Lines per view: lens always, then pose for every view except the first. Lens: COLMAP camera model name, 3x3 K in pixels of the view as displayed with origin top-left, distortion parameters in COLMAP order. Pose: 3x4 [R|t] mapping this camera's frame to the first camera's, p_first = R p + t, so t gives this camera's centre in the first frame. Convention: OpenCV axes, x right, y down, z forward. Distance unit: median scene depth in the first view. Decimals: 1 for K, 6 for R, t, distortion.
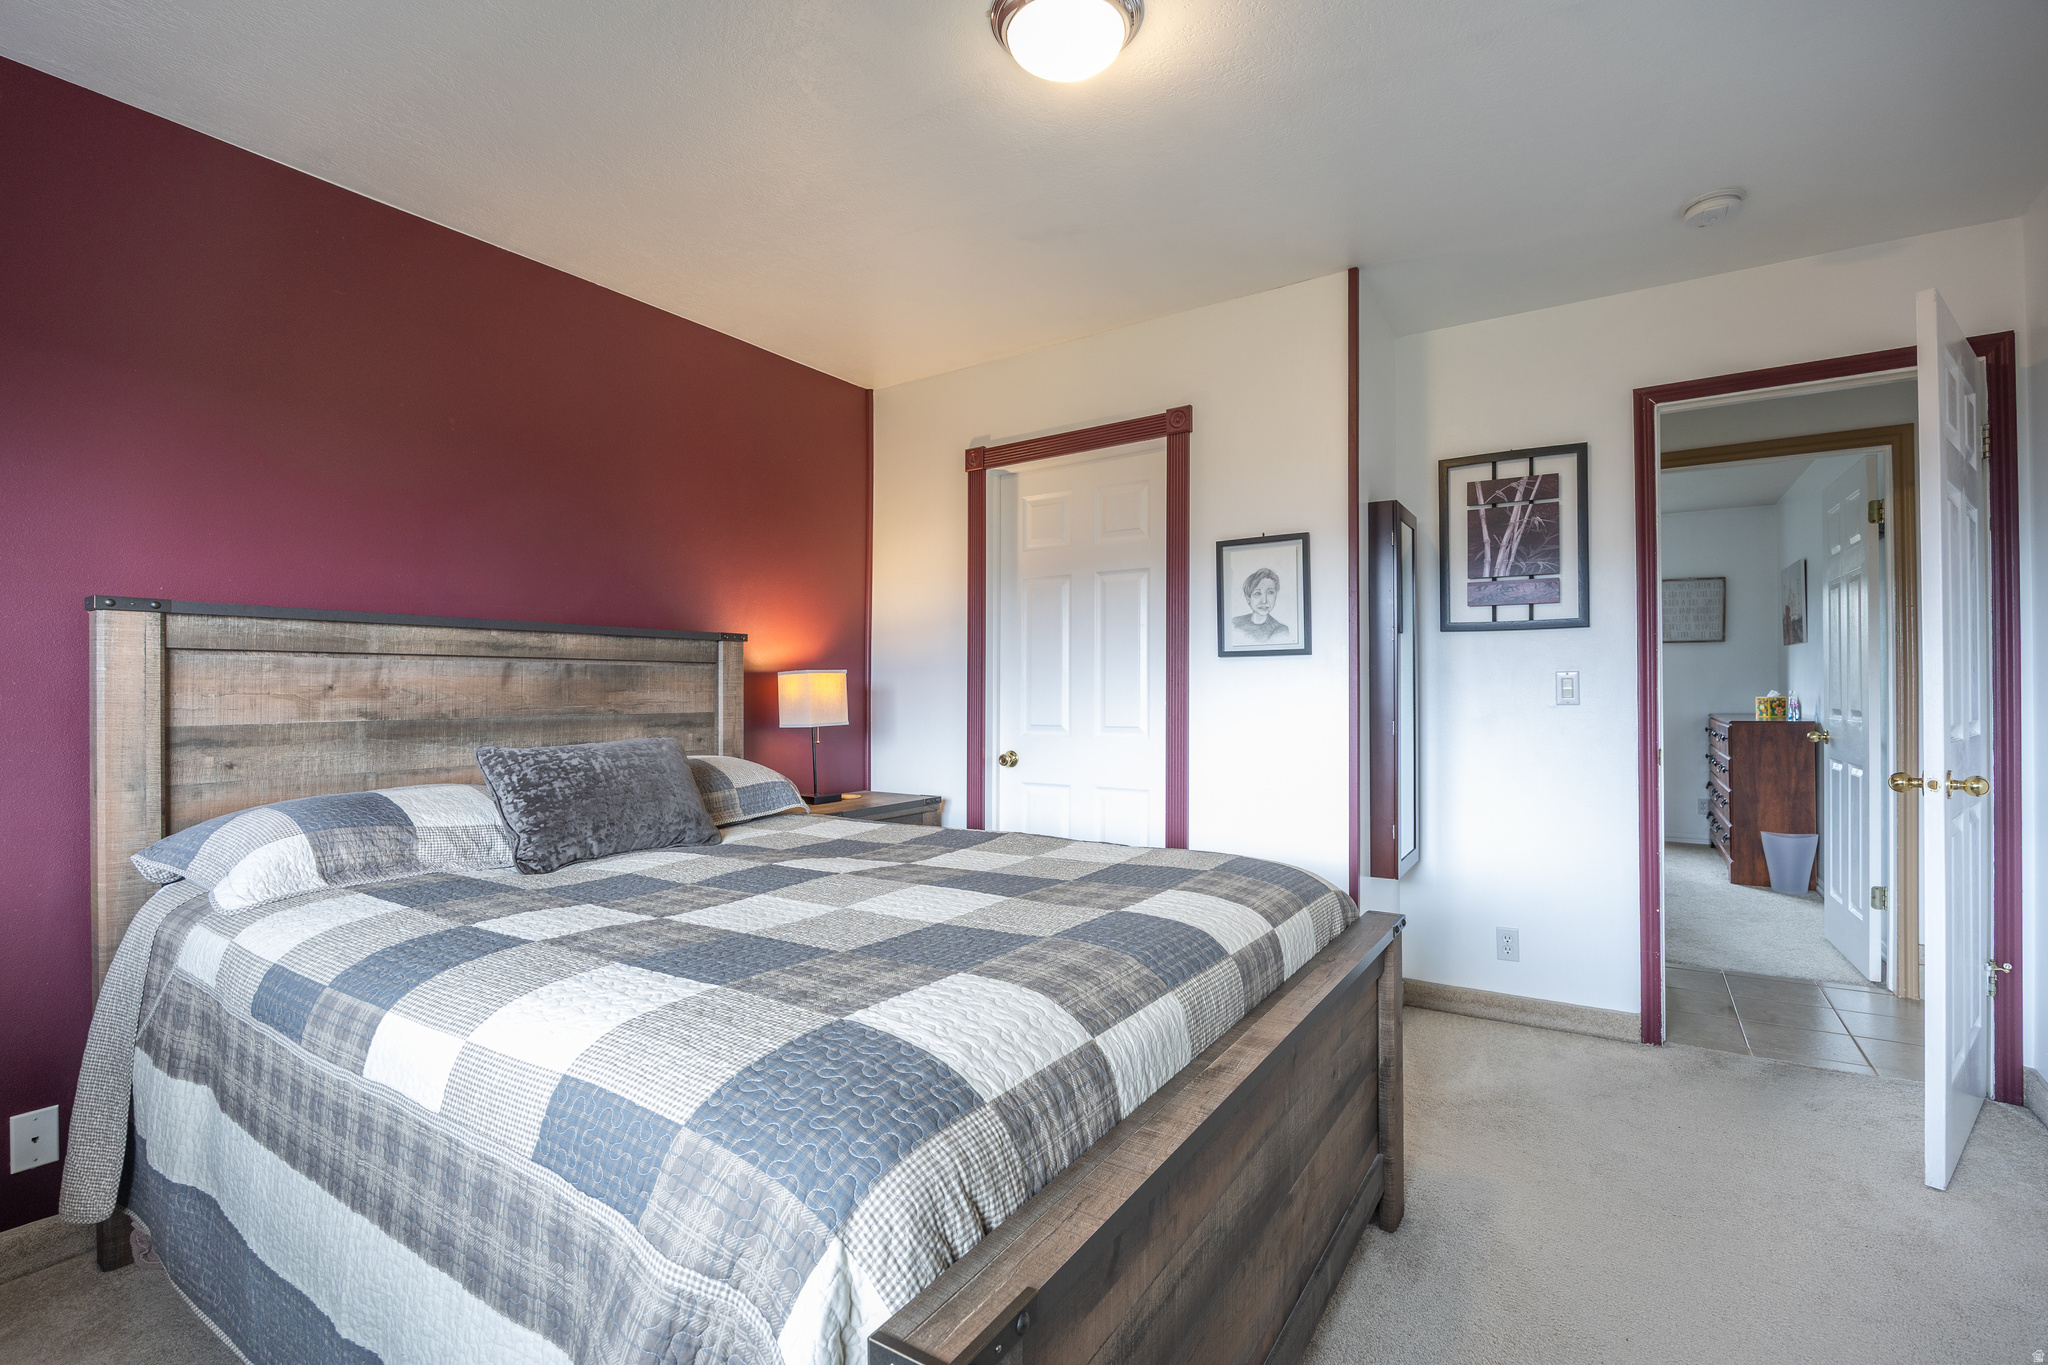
lens RADIAL K [[937.2, 0, 1024.4], [0, 937.2, 688.0], [0, 0, 1]] dist [-0.000654, -0.000070]
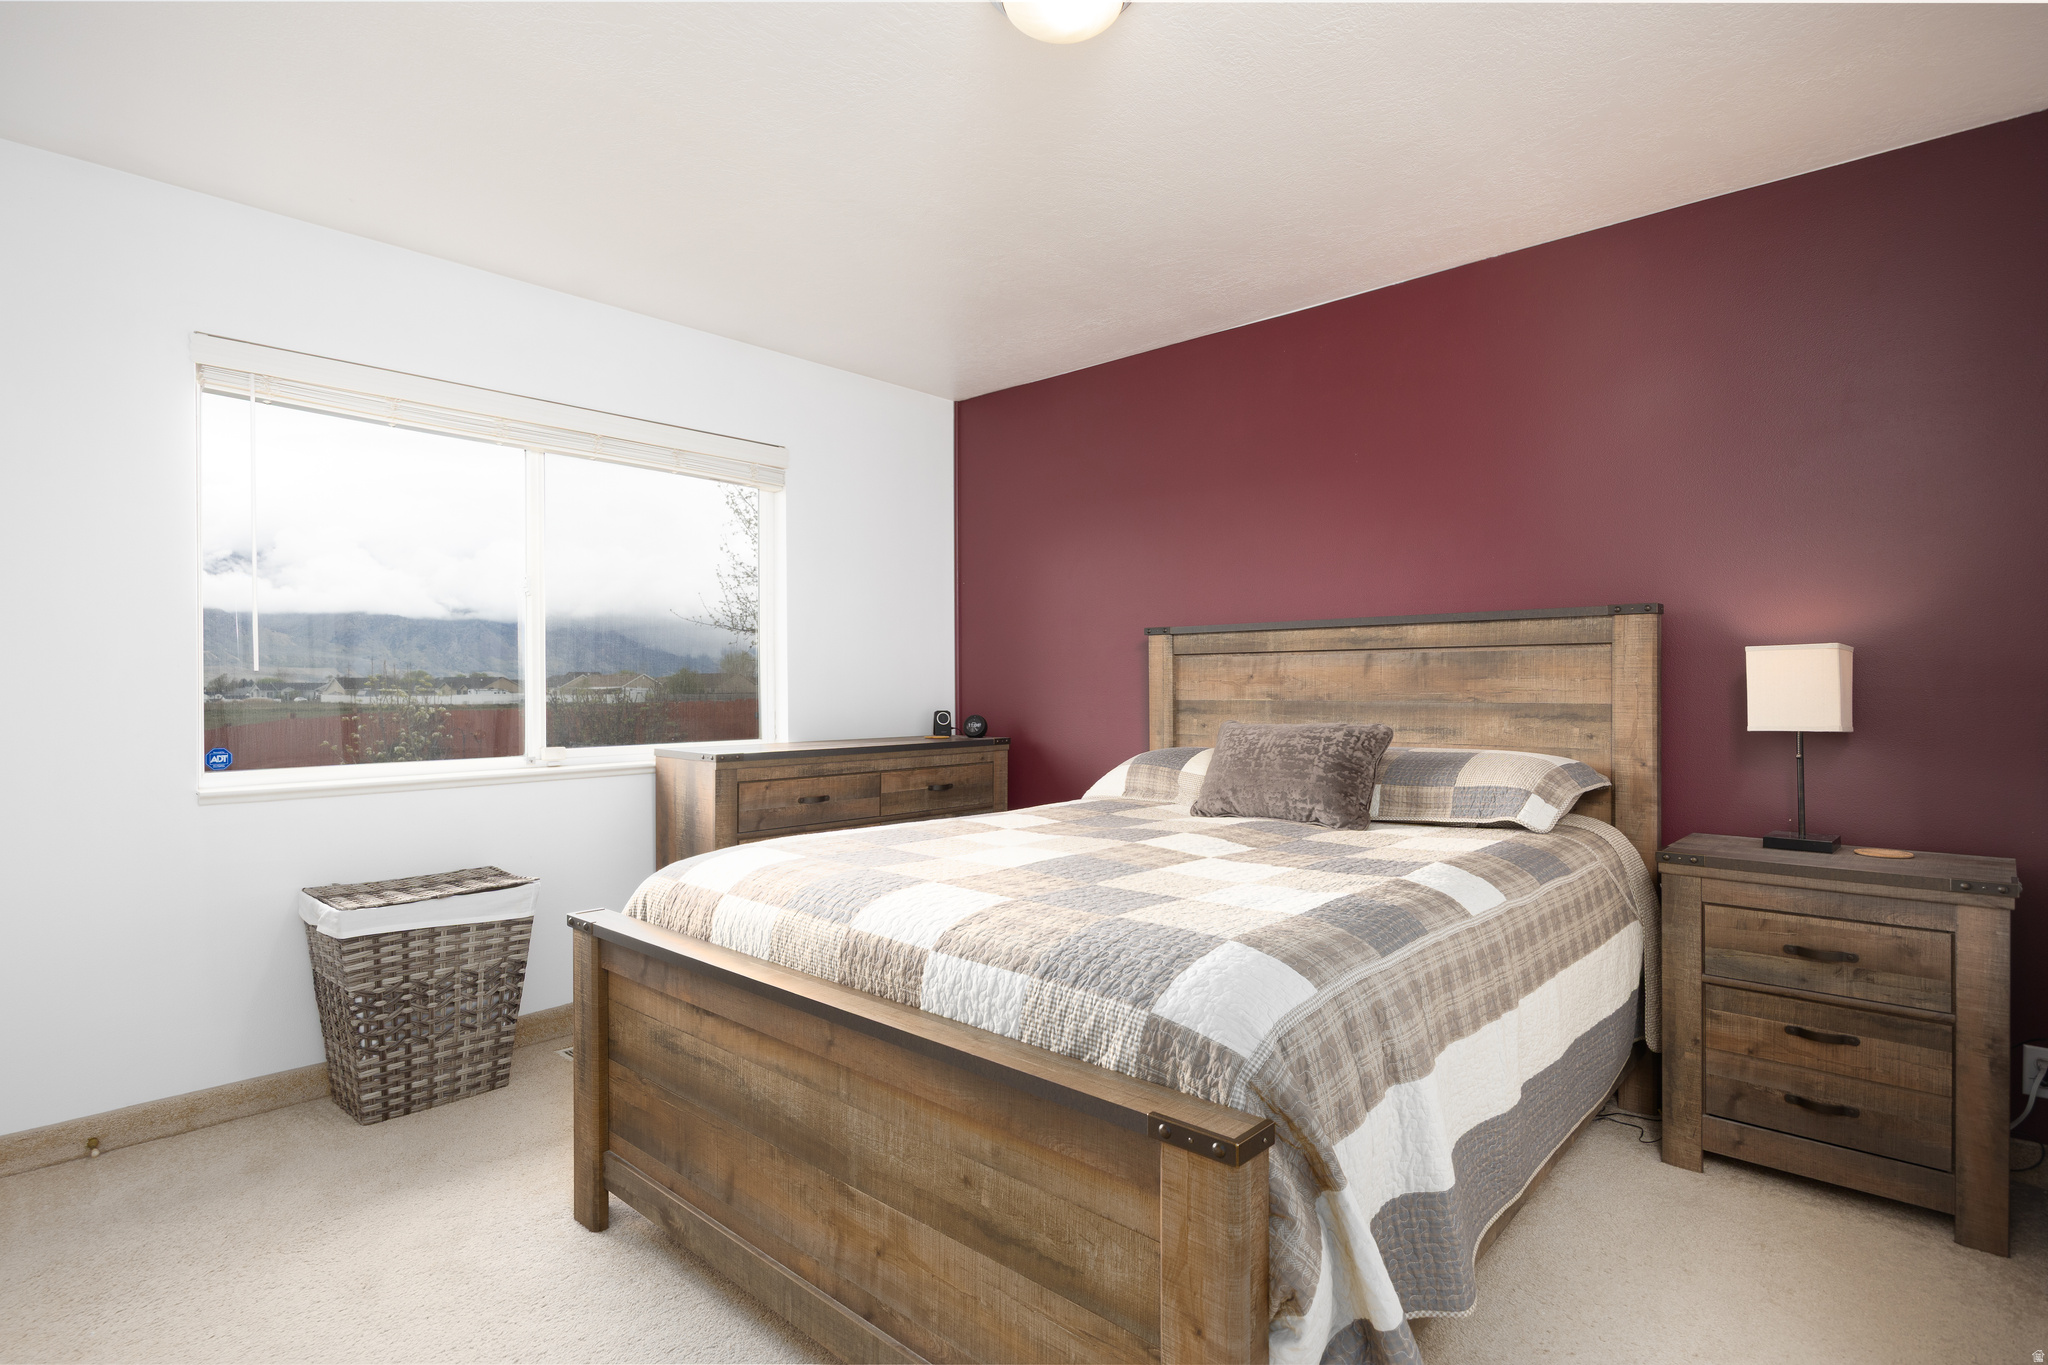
lens RADIAL K [[762.5, 0, 1025.5], [0, 762.5, 681.2], [0, 0, 1]] dist [-0.000584, -0.000014]
pose [[0.002003, 0.003758, -0.999991, 0.397479], [0.008025, 0.999961, 0.003774, -0.000608], [0.999966, -0.008033, 0.001972, 0.588805]]
